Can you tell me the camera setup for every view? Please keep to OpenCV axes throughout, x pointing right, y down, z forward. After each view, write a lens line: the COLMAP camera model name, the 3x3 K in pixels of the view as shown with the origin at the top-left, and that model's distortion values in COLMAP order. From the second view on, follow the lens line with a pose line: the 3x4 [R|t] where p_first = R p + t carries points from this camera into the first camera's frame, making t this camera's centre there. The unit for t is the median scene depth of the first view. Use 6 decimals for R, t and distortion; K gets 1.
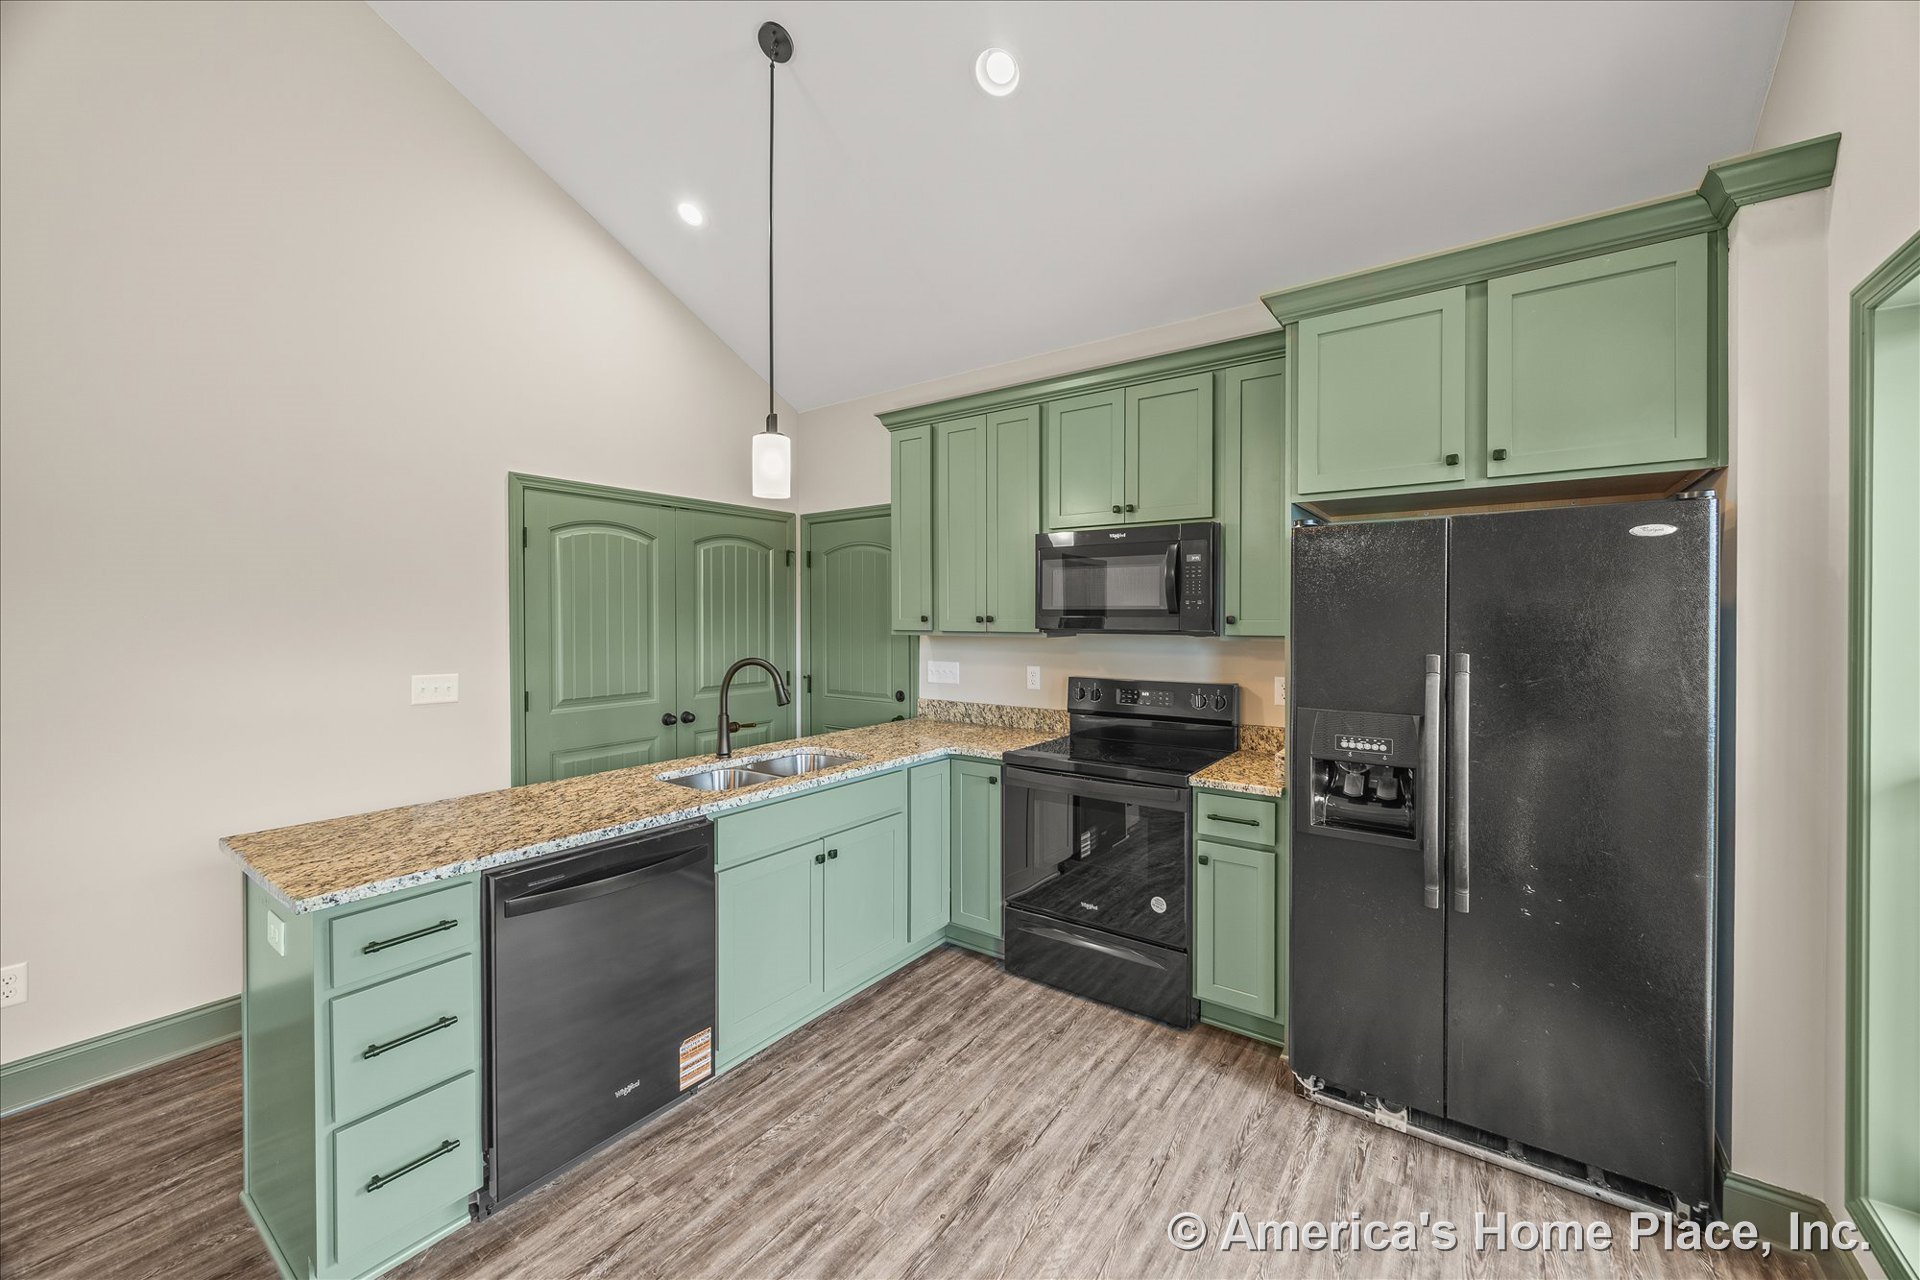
lens RADIAL K [[739.3, 0, 956.6], [0, 739.3, 625.1], [0, 0, 1]] dist [-0.005300, 0.000221]
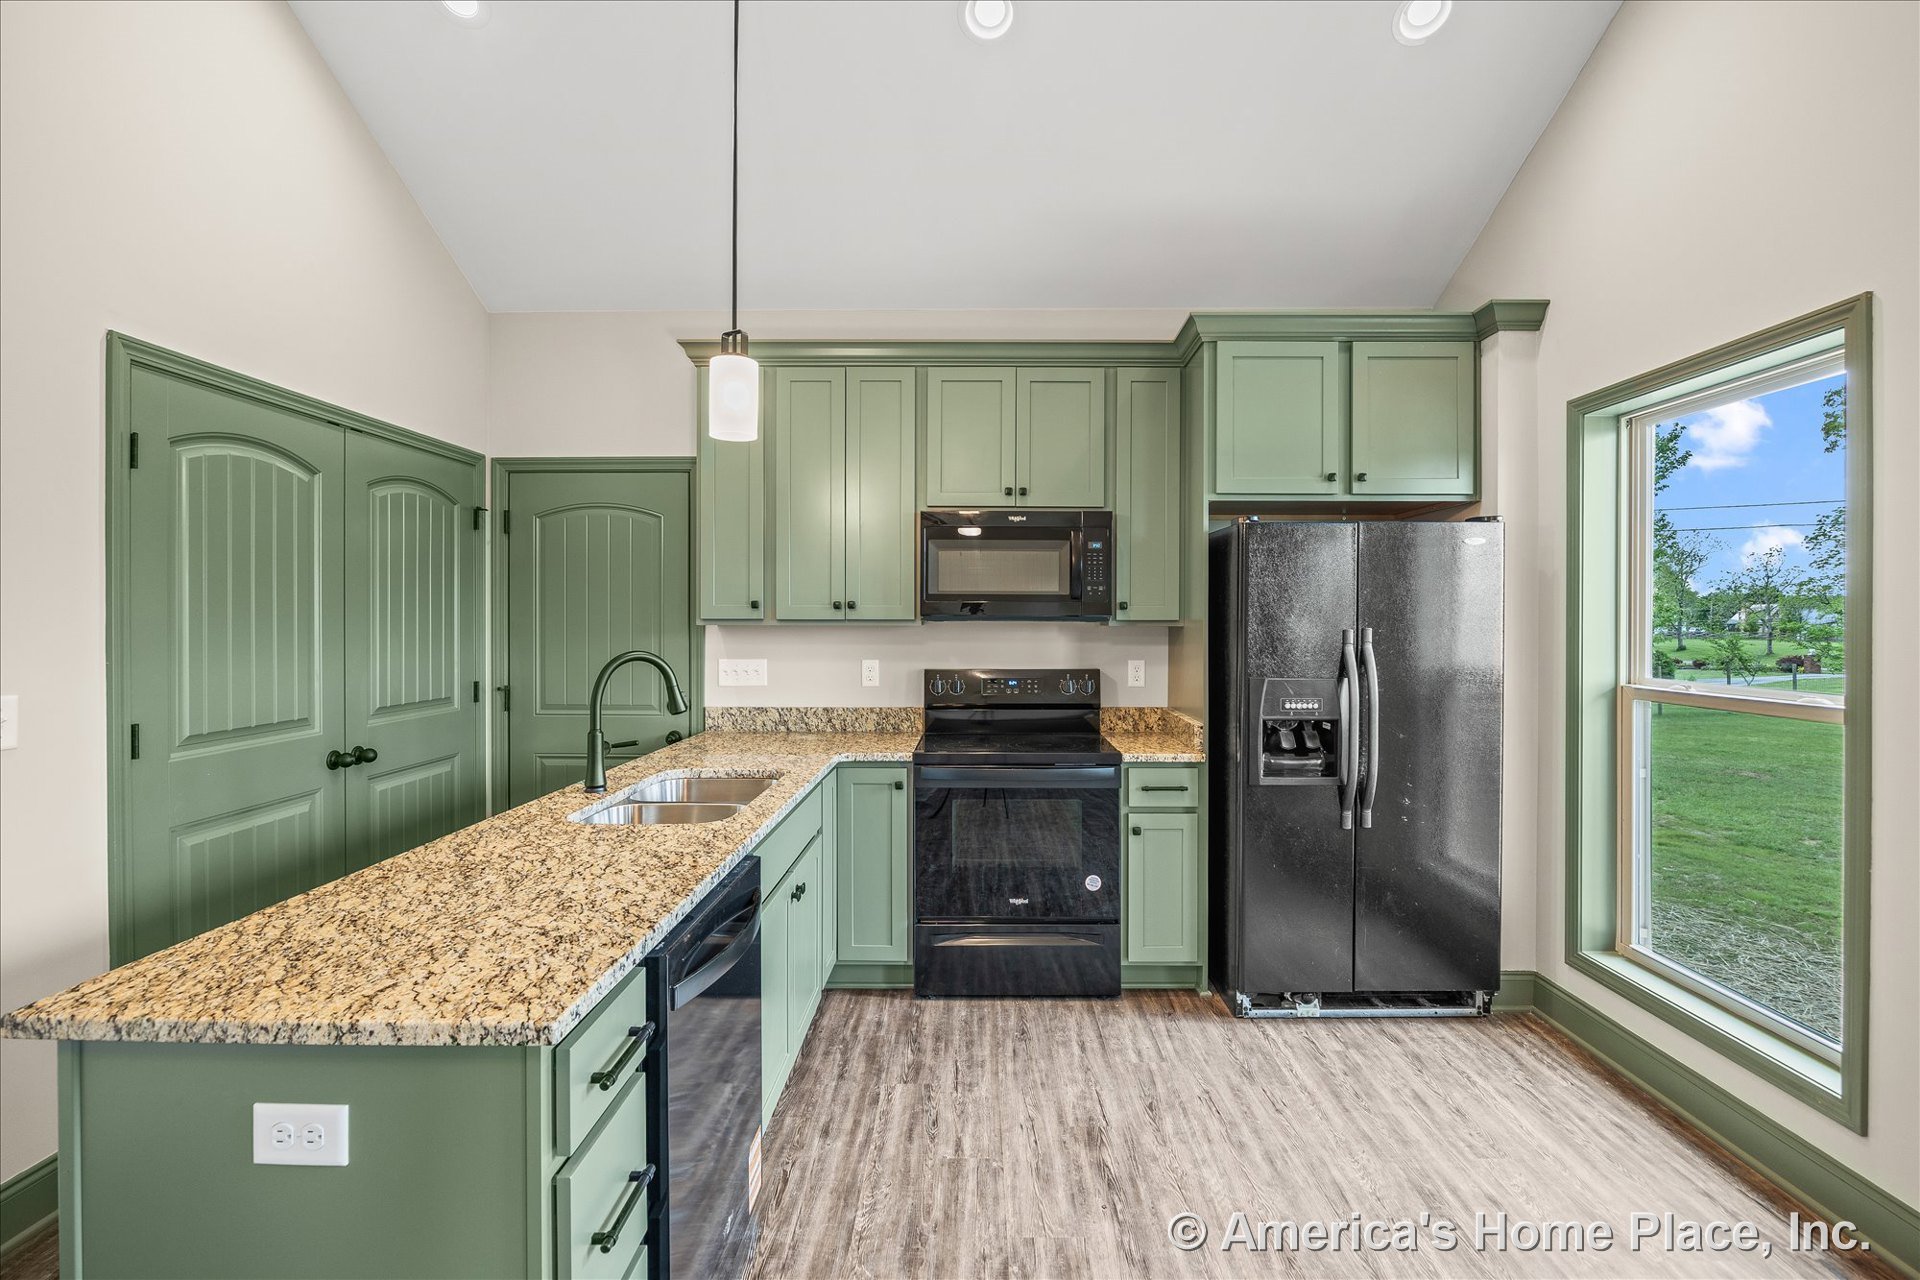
lens RADIAL K [[879.6, 0, 965.2], [0, 879.6, 627.6], [0, 0, 1]] dist [-0.013379, -0.000115]
pose [[0.812887, -0.002943, 0.582415, -0.549917], [0.005090, 0.999985, -0.002051, 0.025879], [-0.582400, 0.004631, 0.812889, 0.109049]]
